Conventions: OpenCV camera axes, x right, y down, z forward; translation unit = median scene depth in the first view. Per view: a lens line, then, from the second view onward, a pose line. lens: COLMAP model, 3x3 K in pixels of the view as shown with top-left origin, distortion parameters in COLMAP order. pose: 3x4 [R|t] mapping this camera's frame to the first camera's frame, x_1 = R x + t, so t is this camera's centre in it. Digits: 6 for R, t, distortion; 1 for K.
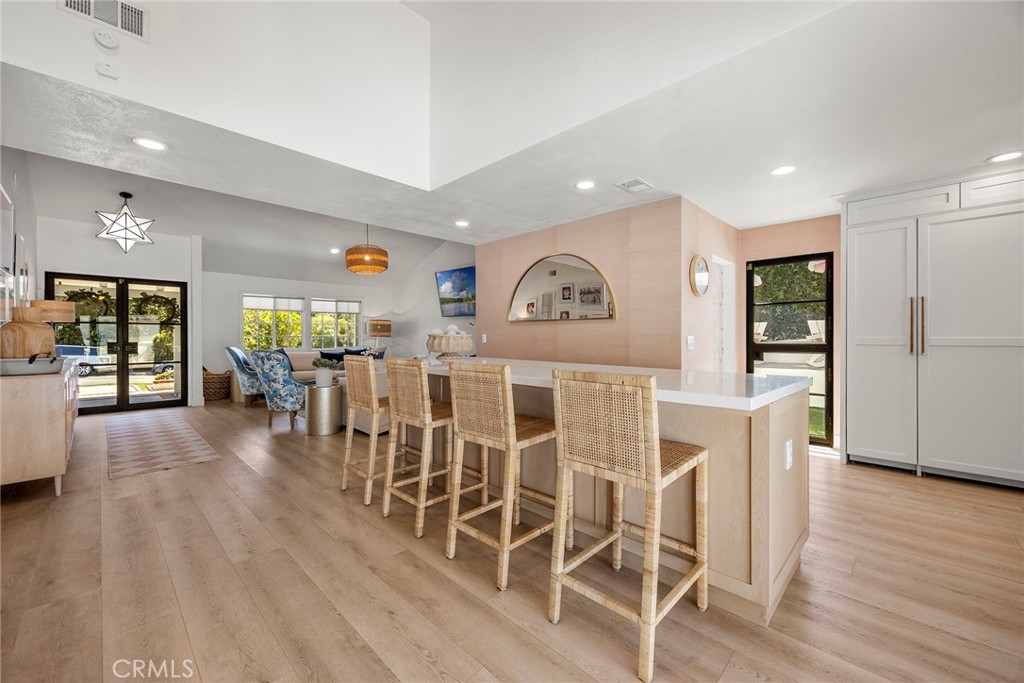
lens RADIAL K [[411.4, 0, 513.2], [0, 411.4, 334.5], [0, 0, 1]] dist [0.000831, -0.000030]
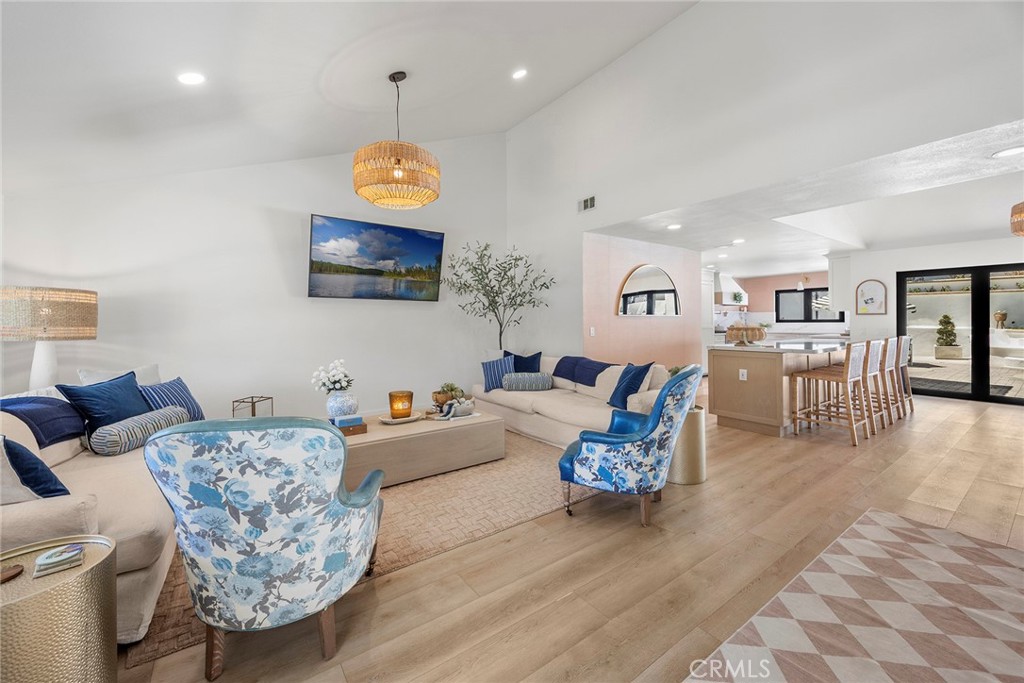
lens RADIAL K [[401.6, 0, 509.7], [0, 401.6, 329.2], [0, 0, 1]] dist [0.003149, -0.000057]
pose [[0.181544, -0.021771, 0.983142, -0.876896], [0.002850, 0.999762, 0.021613, -0.012801], [-0.983379, -0.001122, 0.181563, 0.863673]]
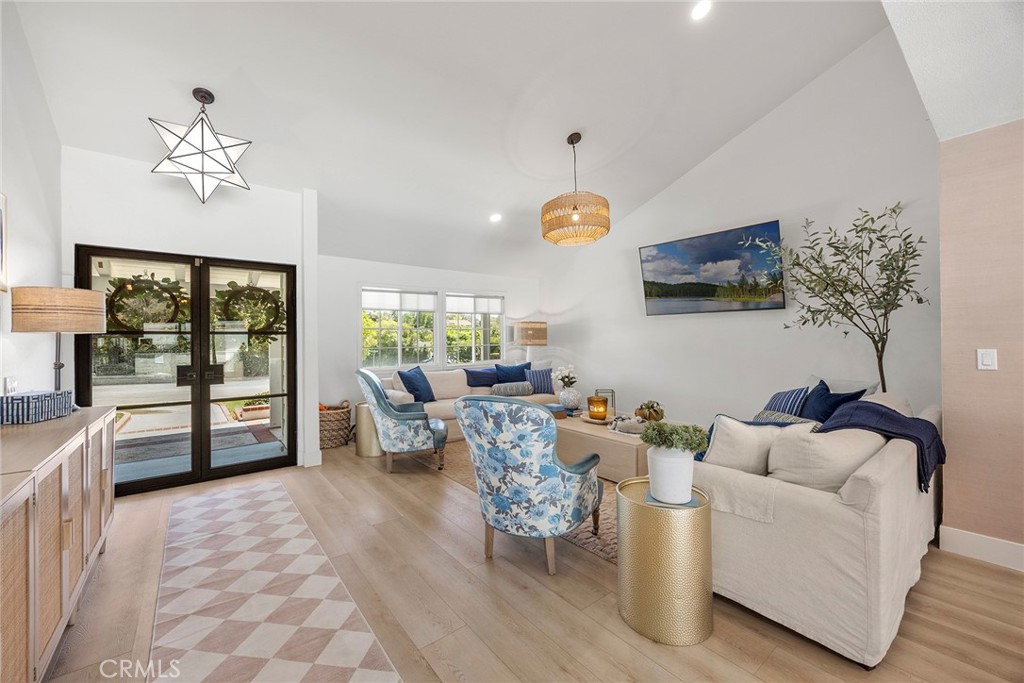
lens RADIAL K [[401.6, 0, 509.7], [0, 401.6, 329.2], [0, 0, 1]] dist [0.003149, -0.000057]
pose [[0.992209, -0.013820, -0.123817, -0.411975], [0.011609, 0.999760, -0.018560, -0.016178], [0.124044, 0.016978, 0.992132, 0.454748]]
